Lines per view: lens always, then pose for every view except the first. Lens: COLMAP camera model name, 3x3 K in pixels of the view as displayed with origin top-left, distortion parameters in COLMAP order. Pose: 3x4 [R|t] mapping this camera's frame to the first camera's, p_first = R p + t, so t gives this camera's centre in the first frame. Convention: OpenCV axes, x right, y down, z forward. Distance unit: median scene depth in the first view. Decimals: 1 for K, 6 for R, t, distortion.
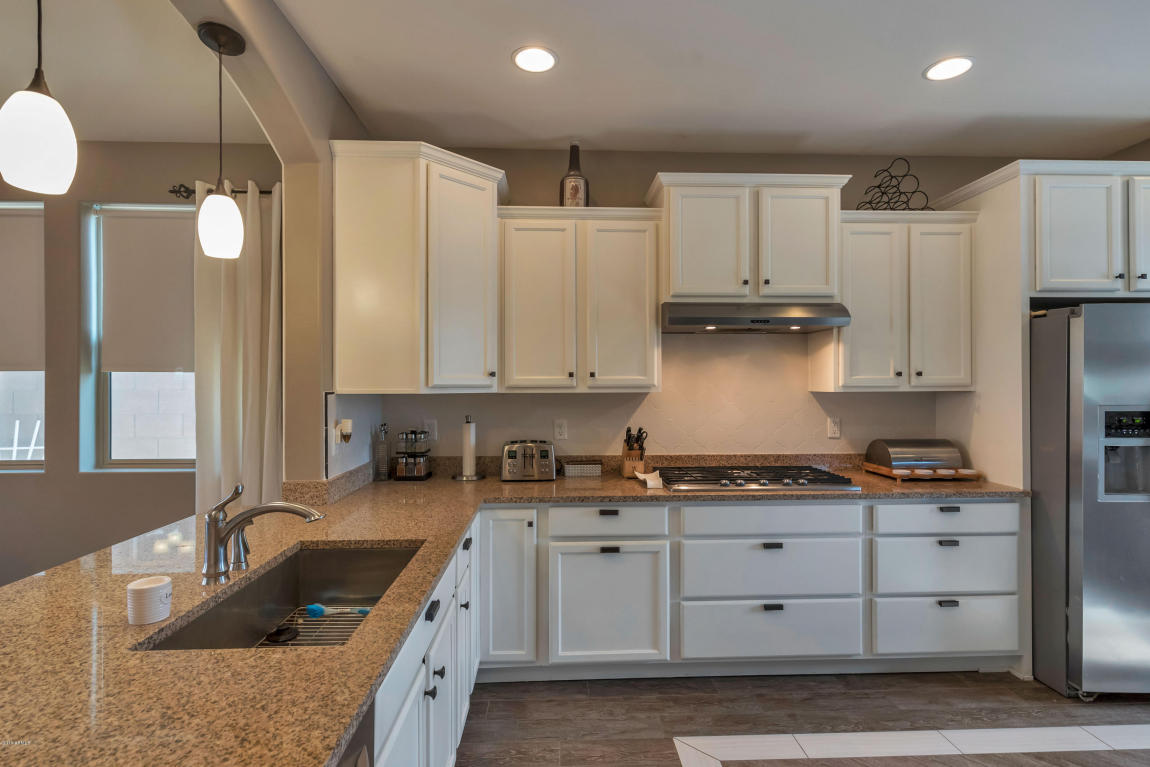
lens RADIAL K [[570.2, 0, 578.8], [0, 570.2, 384.7], [0, 0, 1]] dist [0.013021, 0.000586]
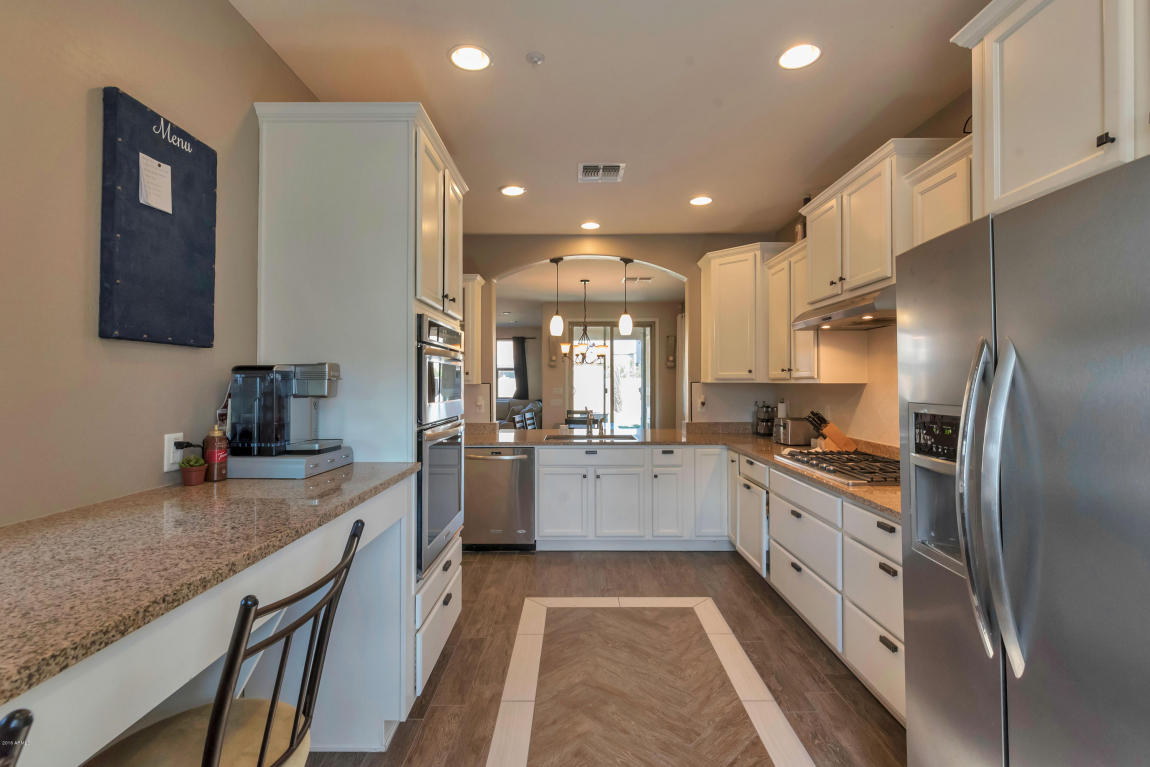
lens RADIAL K [[526.4, 0, 576.2], [0, 526.4, 379.3], [0, 0, 1]] dist [-0.000591, -0.000486]
pose [[-0.059091, -0.006620, -0.998231, 1.335108], [-0.002569, 0.999976, -0.006480, 0.013450], [0.998249, 0.002182, -0.059106, 0.572166]]
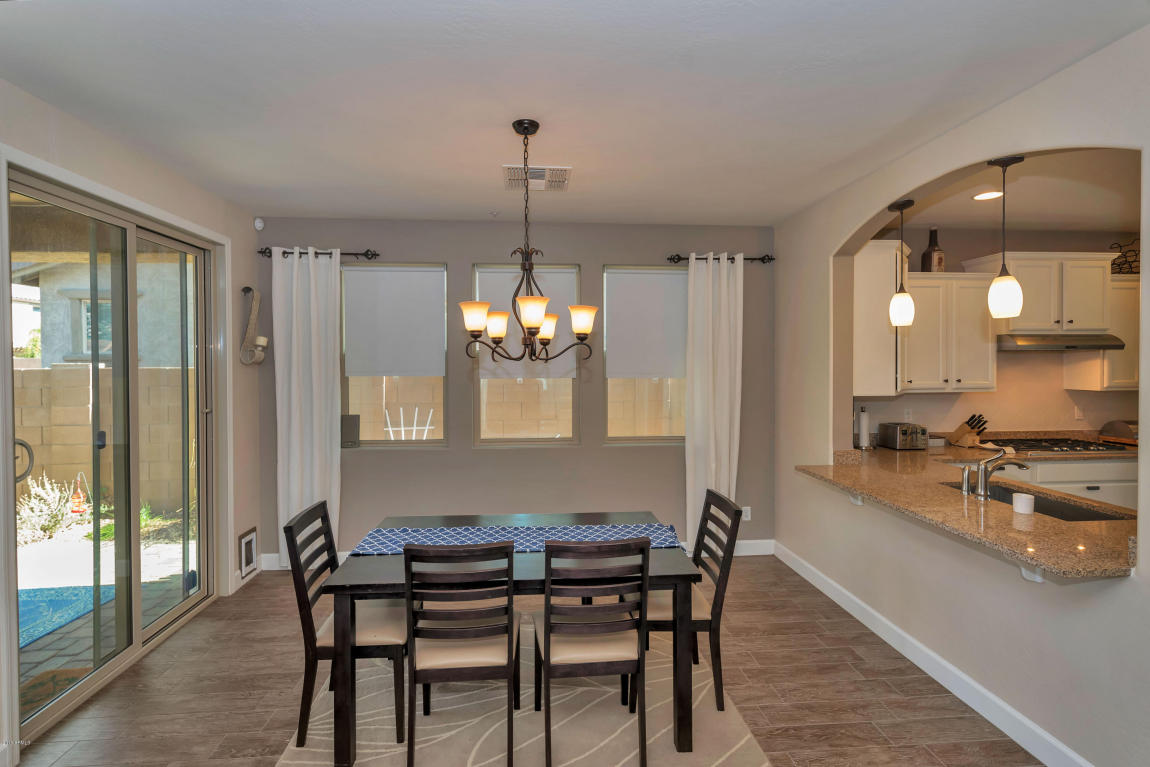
lens RADIAL K [[526.4, 0, 569.1], [0, 526.4, 367.8], [0, 0, 1]] dist [-0.000591, -0.000486]
pose [[0.999597, -0.001568, 0.028336, -1.051592], [0.001438, 0.999988, 0.004585, -0.059232], [-0.028343, -0.004543, 0.999588, -0.391145]]
